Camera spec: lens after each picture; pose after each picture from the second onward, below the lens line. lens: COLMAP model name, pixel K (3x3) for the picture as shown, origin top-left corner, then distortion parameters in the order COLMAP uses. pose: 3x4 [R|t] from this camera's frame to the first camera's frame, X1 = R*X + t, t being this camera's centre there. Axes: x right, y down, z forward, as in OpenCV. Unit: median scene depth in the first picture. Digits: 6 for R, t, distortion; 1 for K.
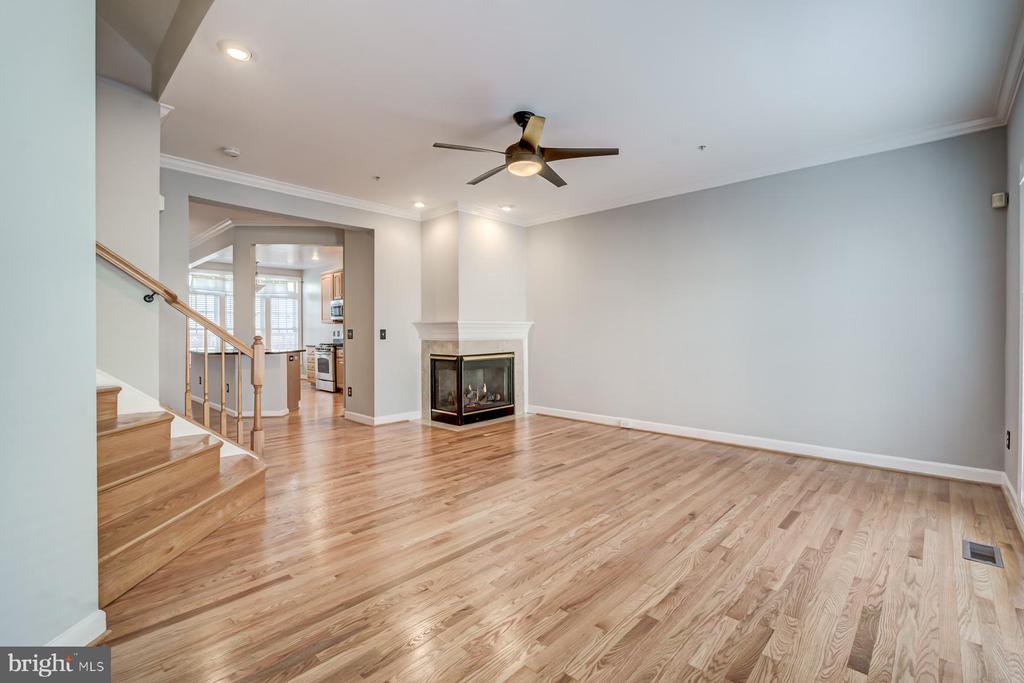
lens RADIAL K [[456.3, 0, 512.1], [0, 456.3, 337.2], [0, 0, 1]] dist [-0.001481, -0.000006]
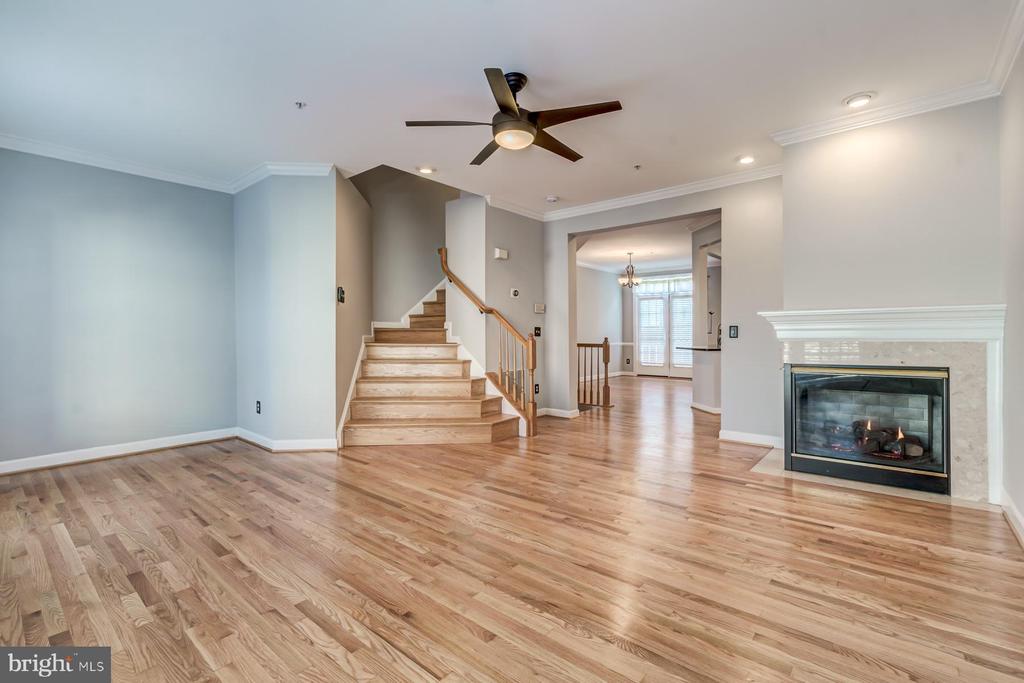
lens RADIAL K [[462.2, 0, 508.8], [0, 462.2, 329.1], [0, 0, 1]] dist [-0.009152, -0.000337]
pose [[0.048364, -0.004658, -0.998819, 0.940415], [-0.006664, 0.999965, -0.004986, -0.007245], [0.998808, 0.006898, 0.048331, 0.995483]]
